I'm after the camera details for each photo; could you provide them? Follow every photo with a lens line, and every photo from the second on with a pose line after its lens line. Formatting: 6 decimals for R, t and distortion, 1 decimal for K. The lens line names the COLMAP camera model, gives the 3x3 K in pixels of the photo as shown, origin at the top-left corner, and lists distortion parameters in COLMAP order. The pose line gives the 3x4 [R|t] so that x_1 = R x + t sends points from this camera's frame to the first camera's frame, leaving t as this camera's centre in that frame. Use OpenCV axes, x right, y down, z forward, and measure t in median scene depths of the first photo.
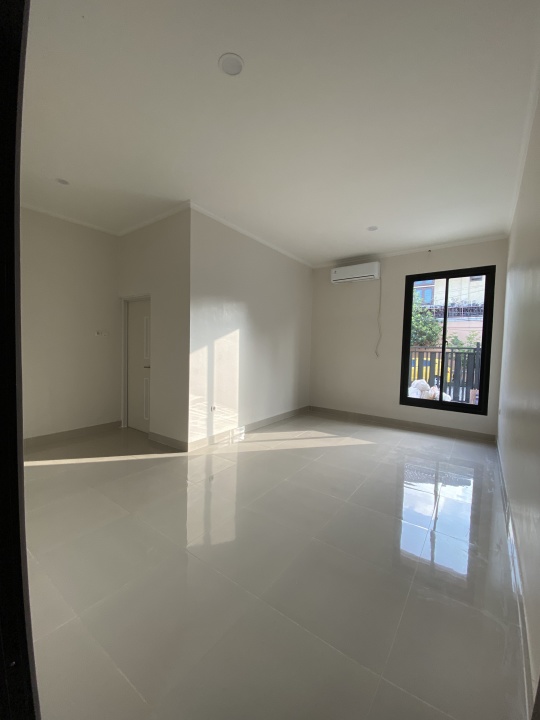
lens RADIAL K [[296.7, 0, 270.0], [0, 296.7, 360.0], [0, 0, 1]] dist [0.001645, -0.000193]
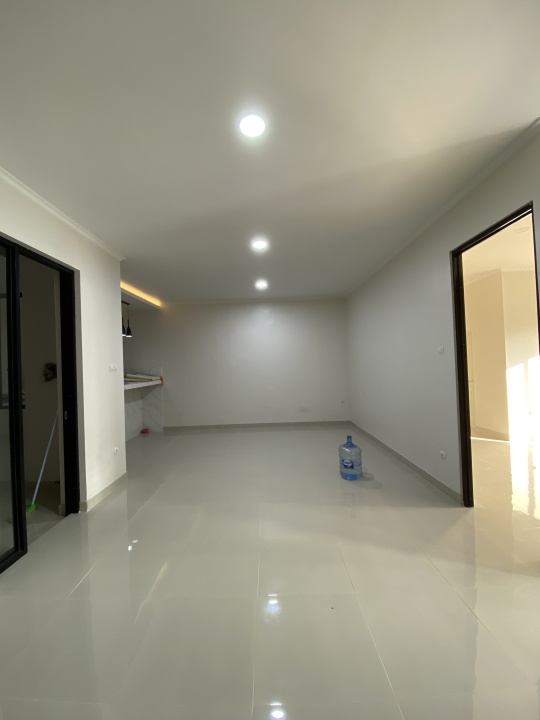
lens RADIAL K [[296.7, 0, 270.0], [0, 296.7, 360.0], [0, 0, 1]] dist [0.001645, -0.000193]
pose [[0.593076, -0.059585, -0.802939, 0.198339], [0.009394, 0.997702, -0.067100, 0.014541], [0.805092, 0.032253, 0.592273, -0.735231]]
